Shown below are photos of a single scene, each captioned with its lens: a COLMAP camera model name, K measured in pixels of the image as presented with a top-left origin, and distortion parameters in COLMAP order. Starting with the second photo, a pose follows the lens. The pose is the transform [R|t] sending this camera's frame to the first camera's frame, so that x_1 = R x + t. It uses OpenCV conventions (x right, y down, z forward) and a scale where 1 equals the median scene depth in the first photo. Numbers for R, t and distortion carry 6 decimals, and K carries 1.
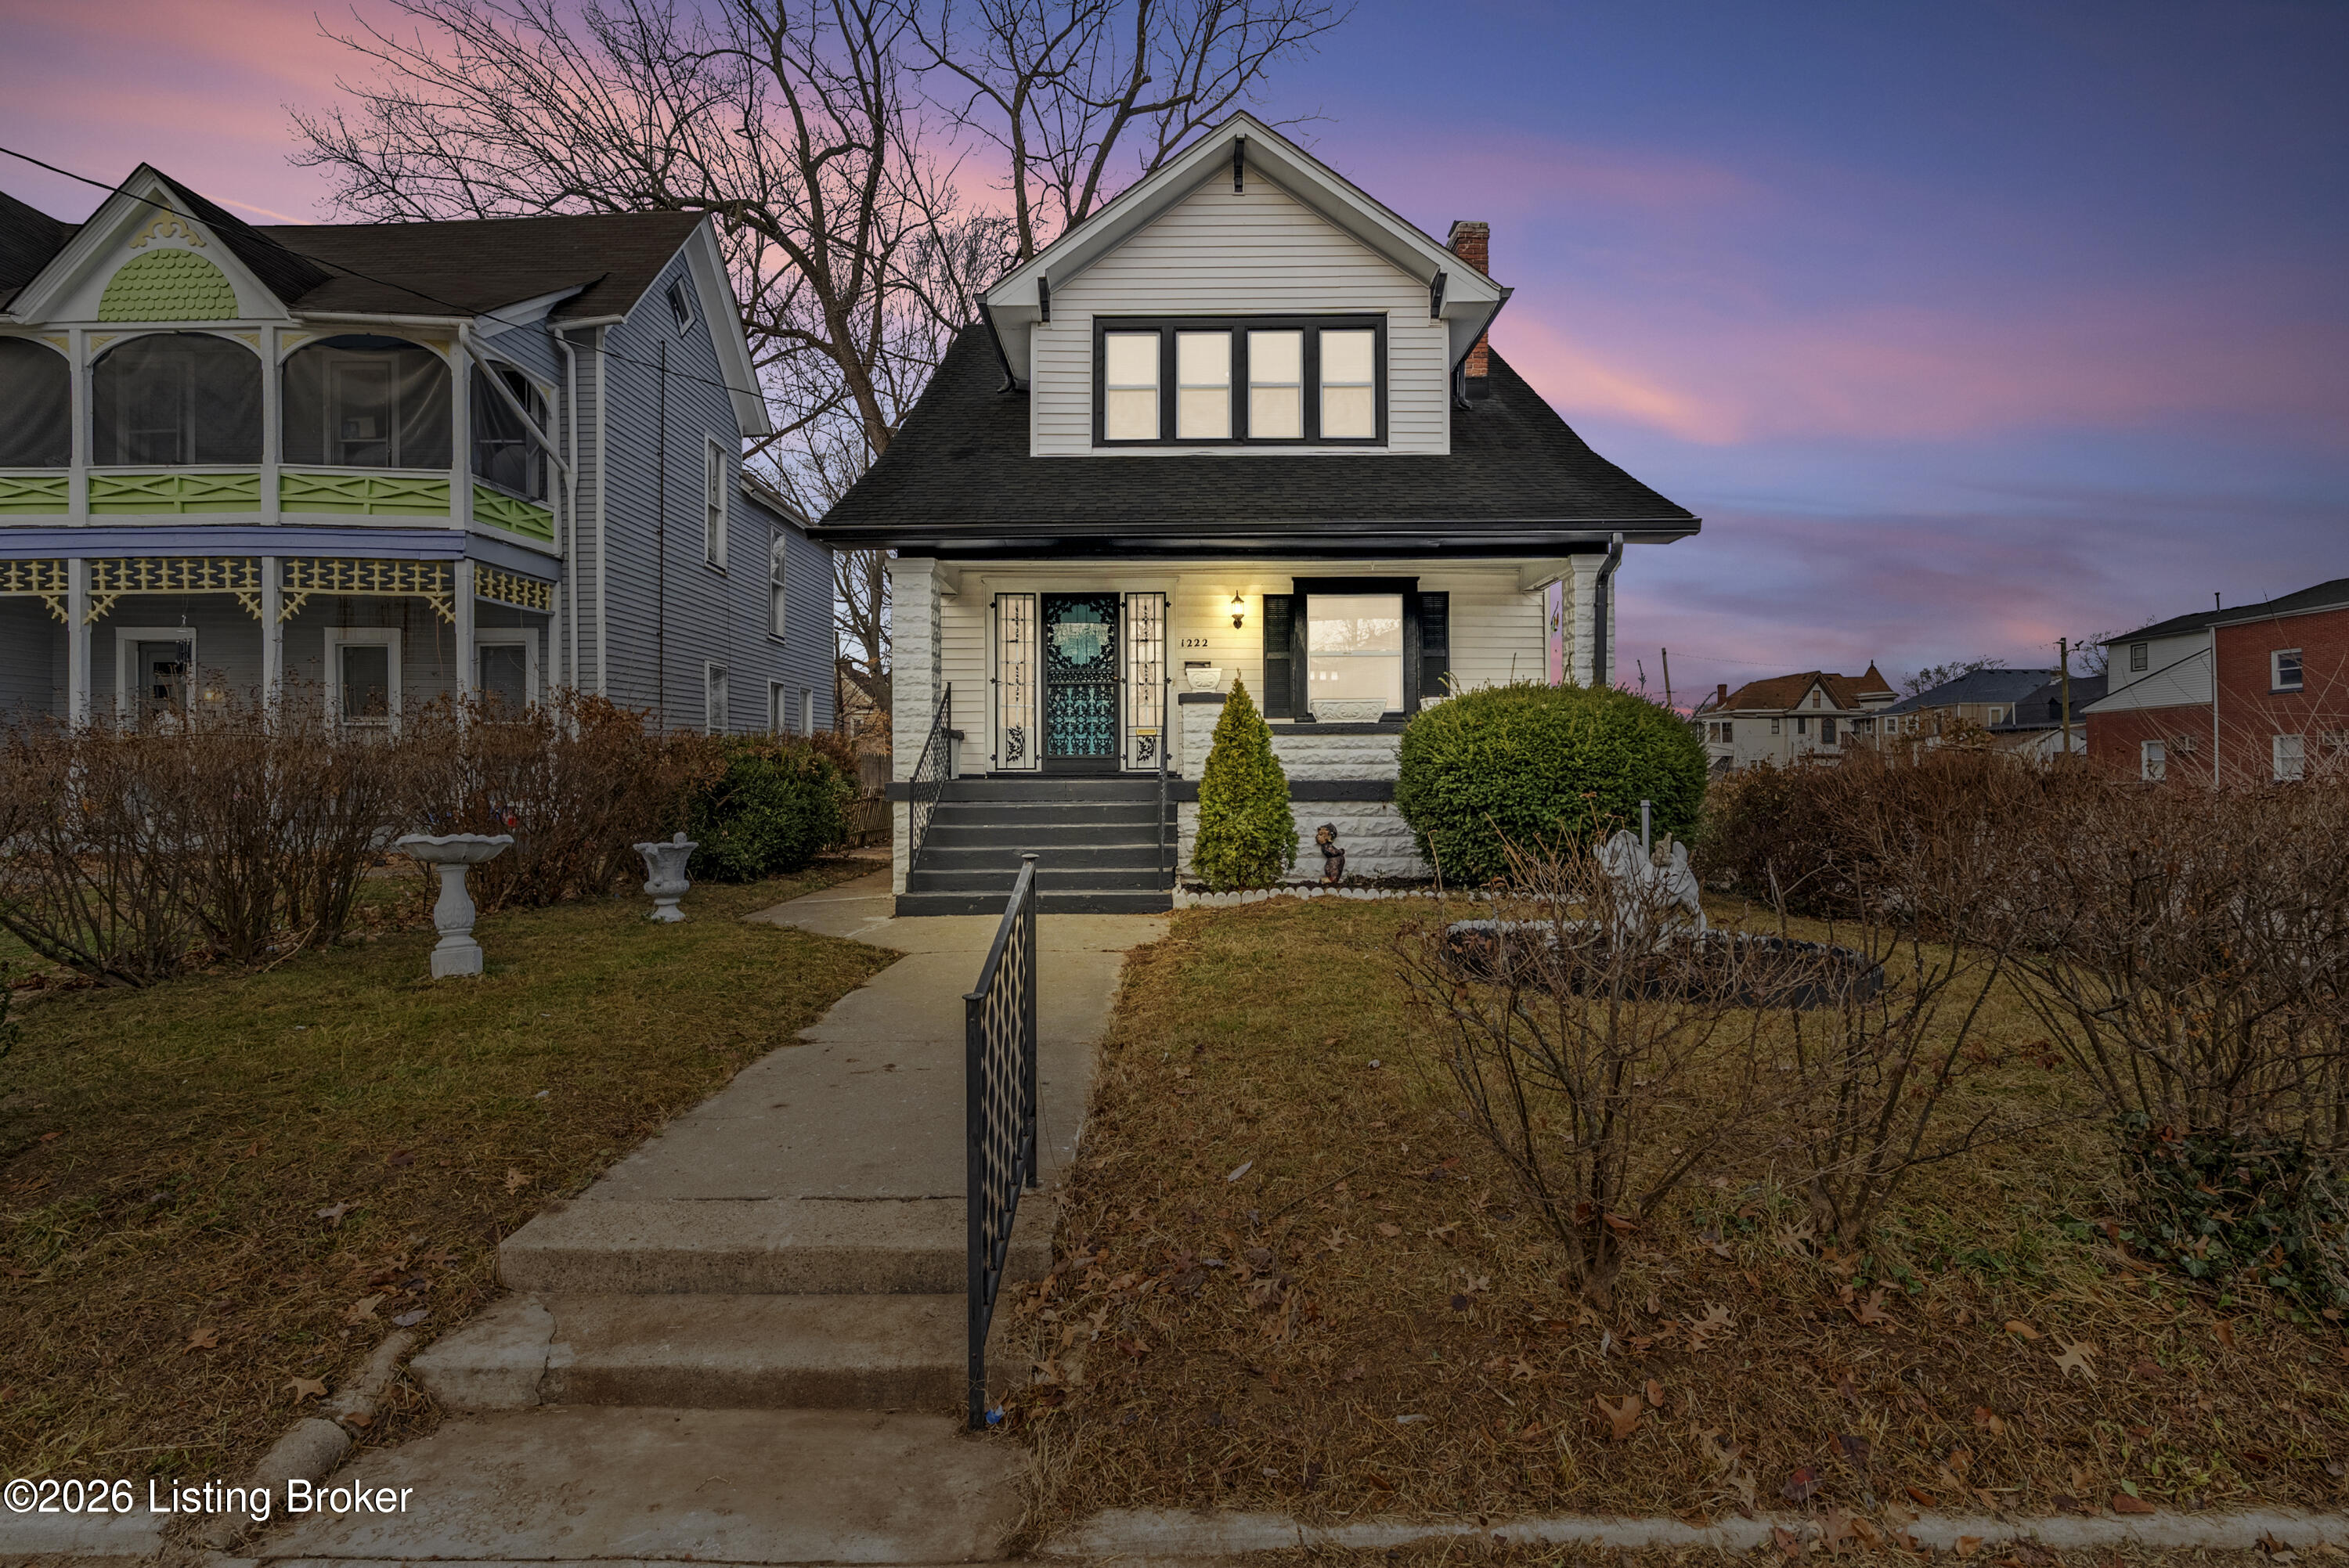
lens RADIAL K [[1097.7, 0, 1170.3], [0, 1097.7, 774.4], [0, 0, 1]] dist [-0.000995, 0.000267]
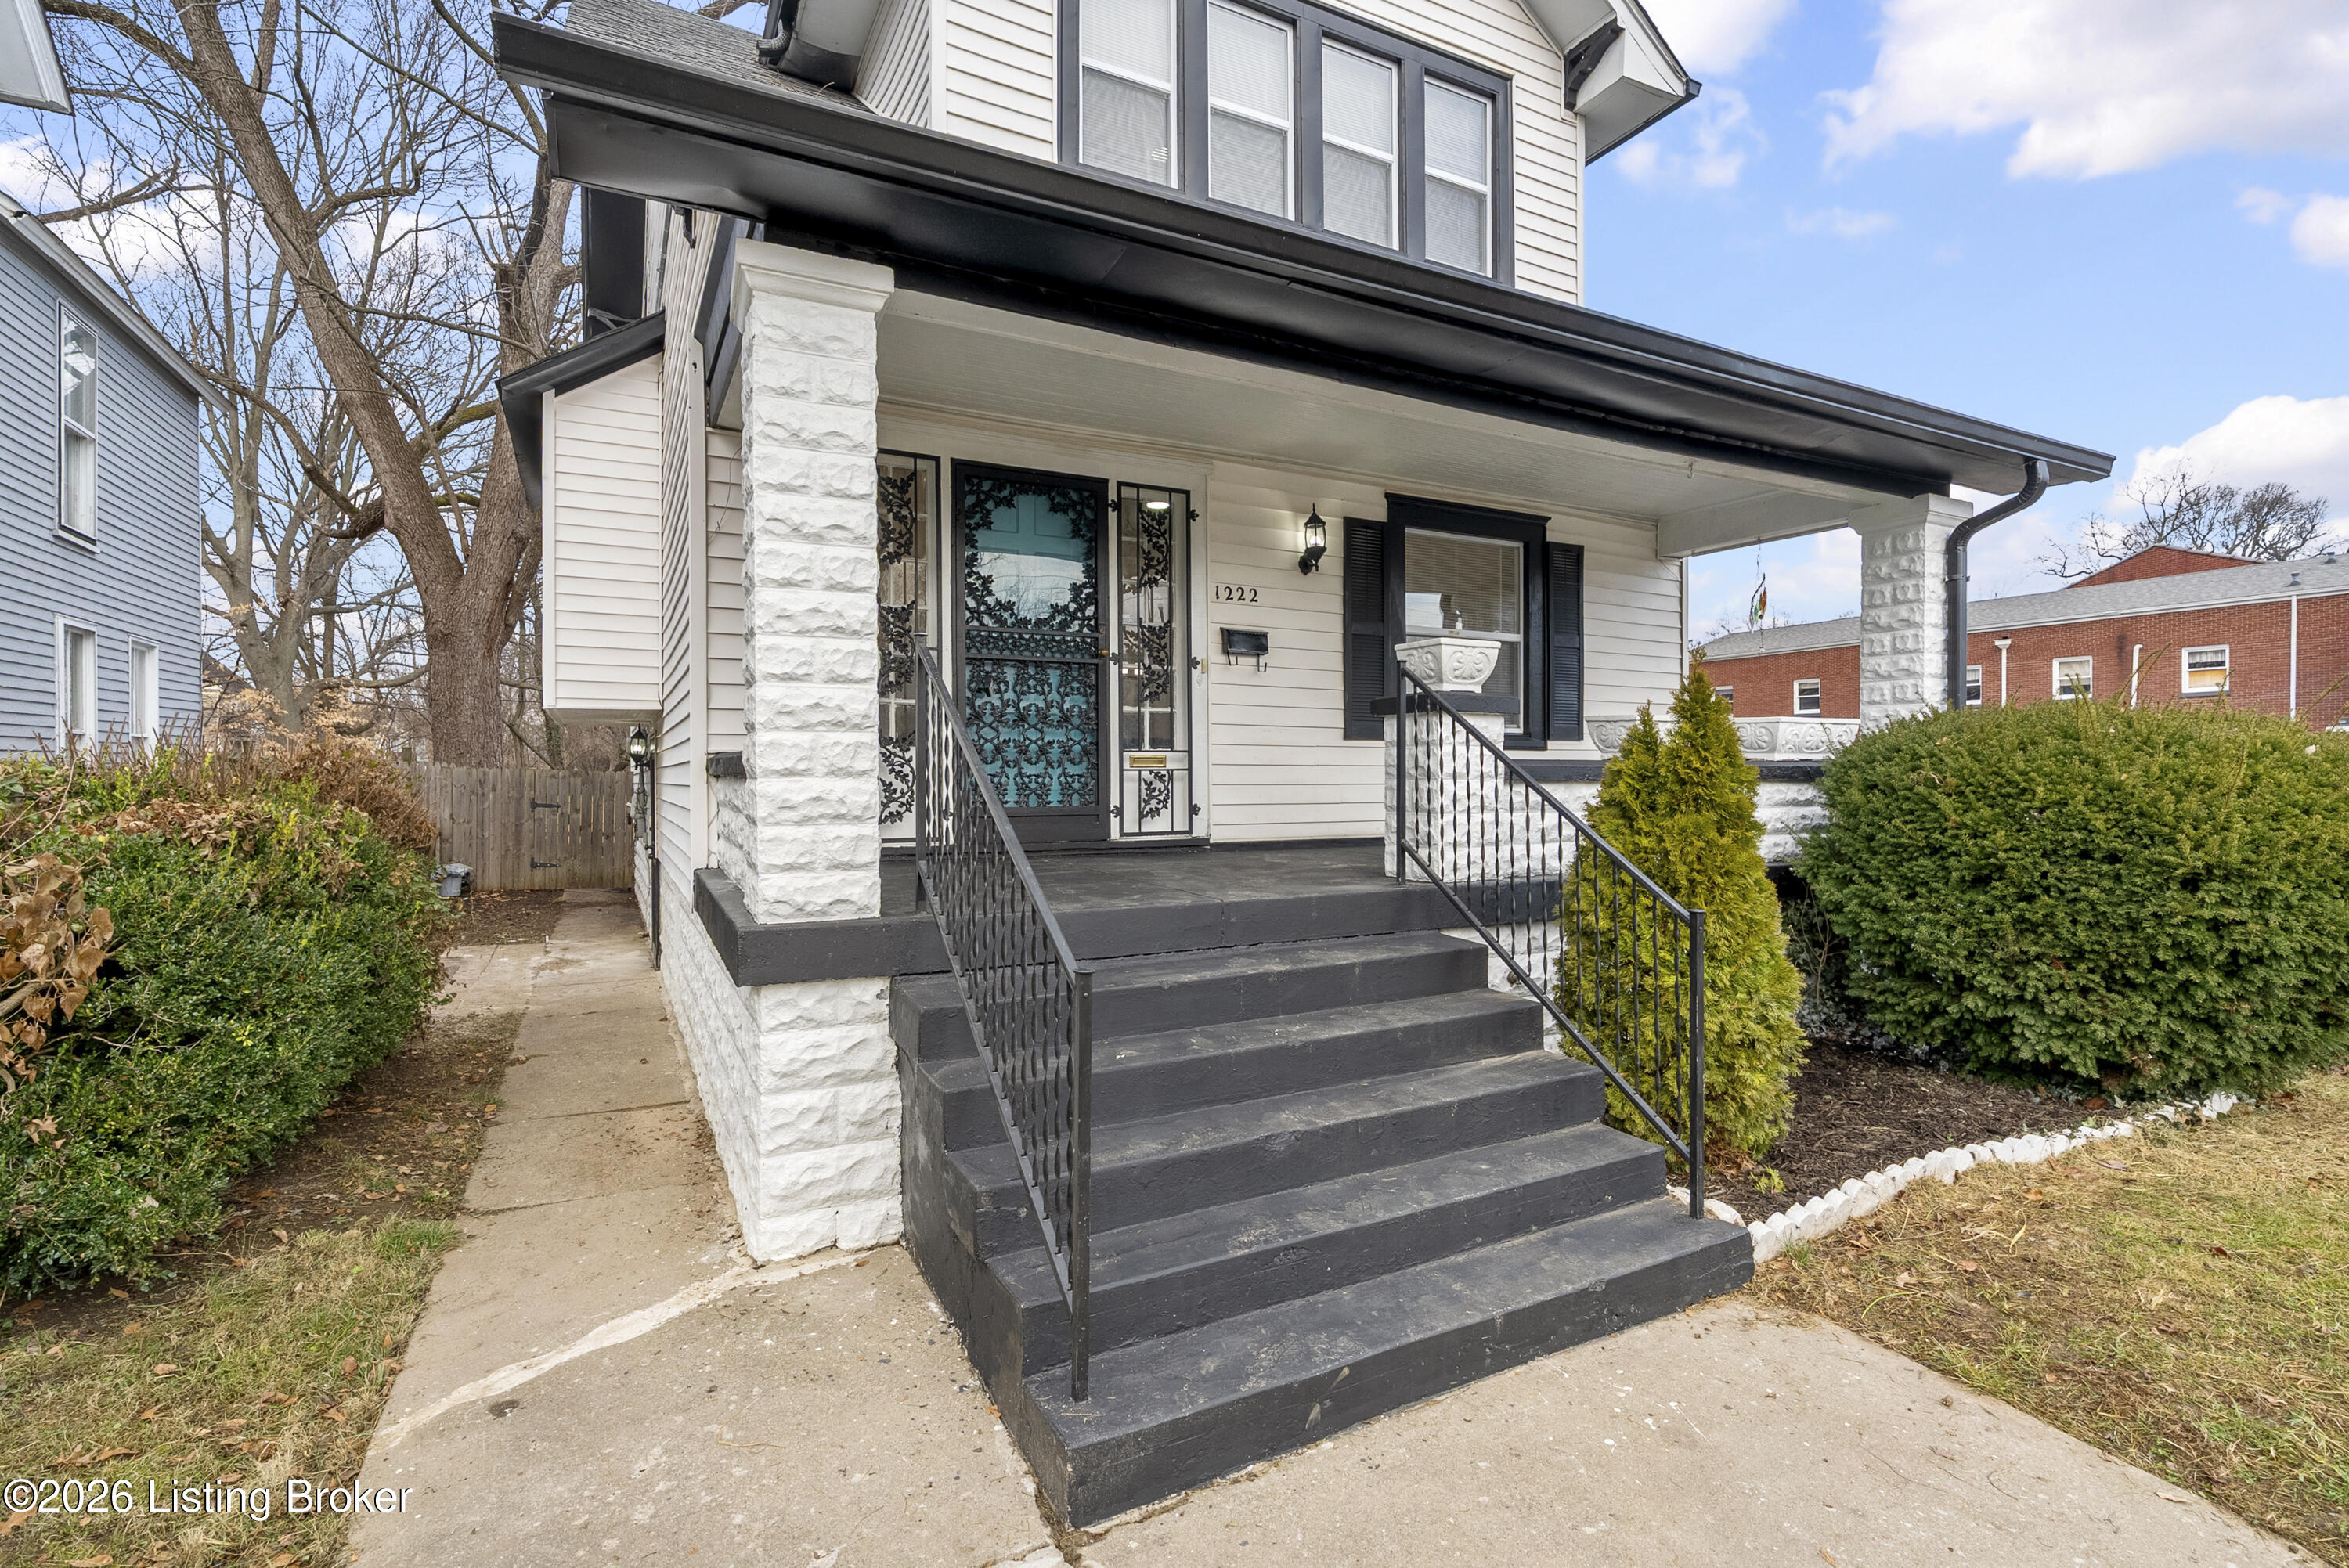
lens RADIAL K [[1067.9, 0, 1170.4], [0, 1067.9, 786.6], [0, 0, 1]] dist [-0.003569, 0.000422]
pose [[0.881079, -0.001638, 0.472967, -0.251506], [-0.005971, 0.999876, 0.014586, -0.034263], [-0.472932, -0.015675, 0.880960, 0.563087]]
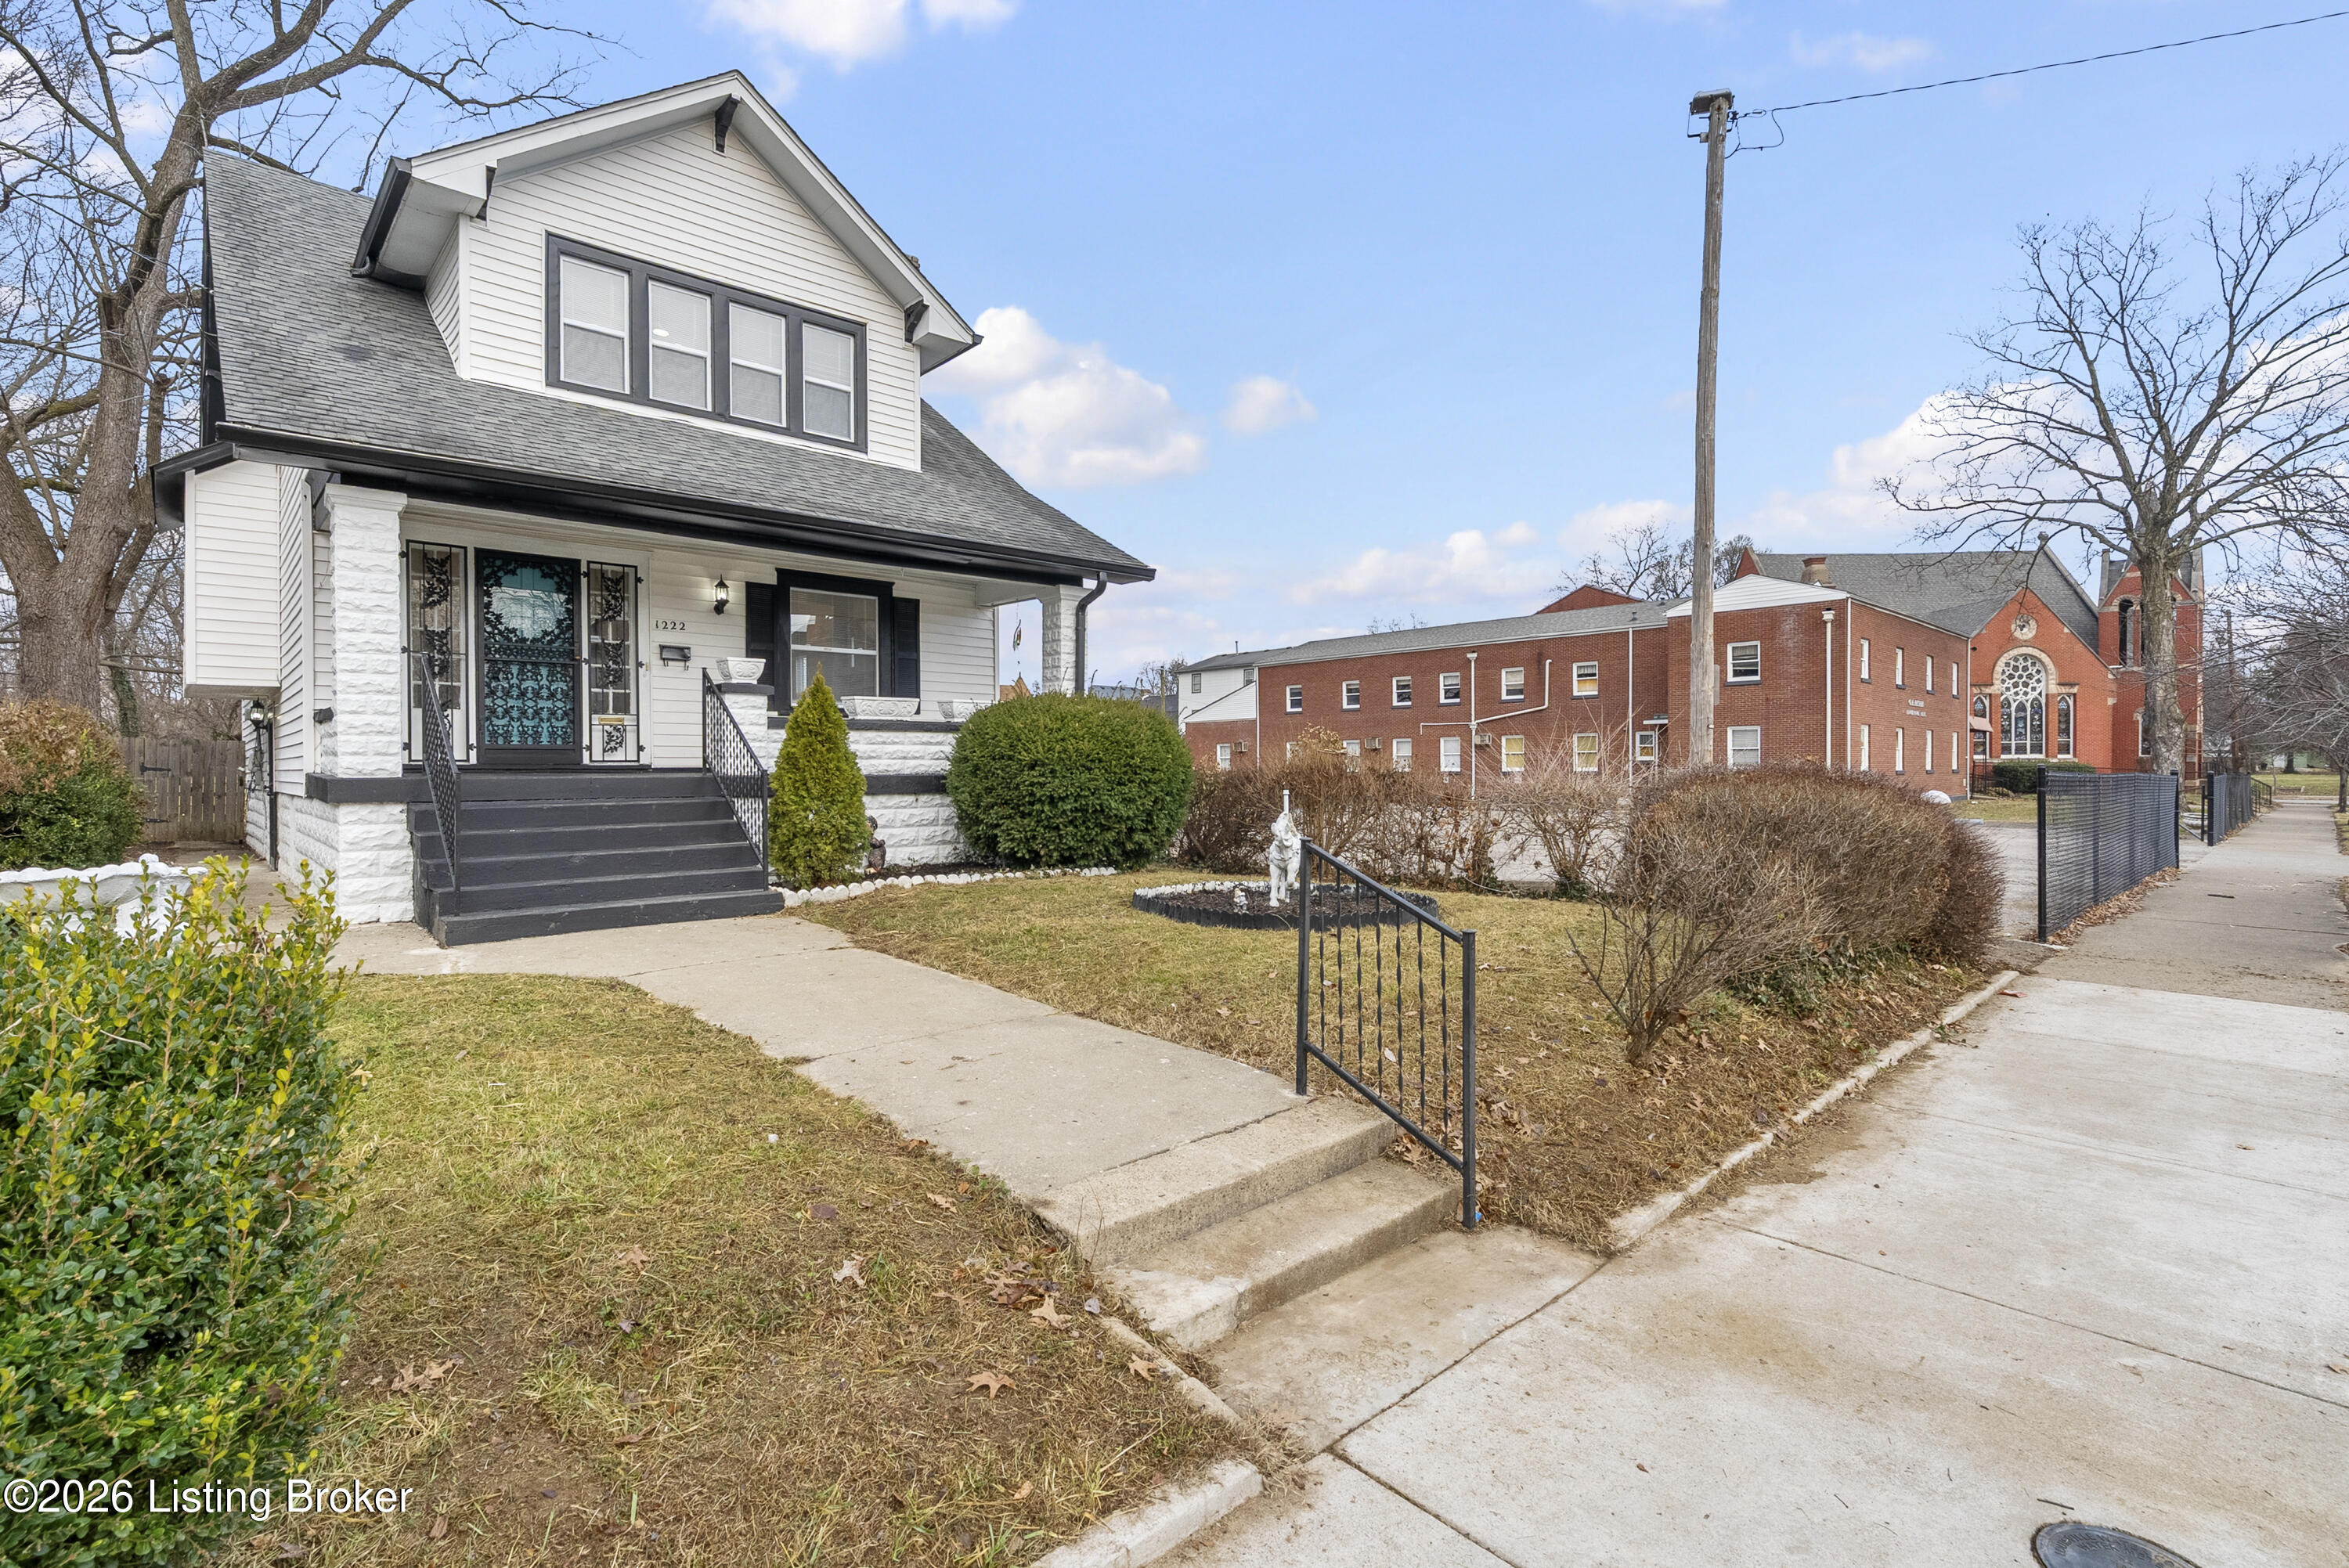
lens RADIAL K [[1083.6, 0, 1174.9], [0, 1083.6, 776.0], [0, 0, 1]] dist [-0.000063, 0.000747]
pose [[0.732735, -0.002686, 0.680508, -0.289107], [-0.004358, 0.999953, 0.008640, -0.002895], [-0.680500, -0.009296, 0.732689, 0.044368]]
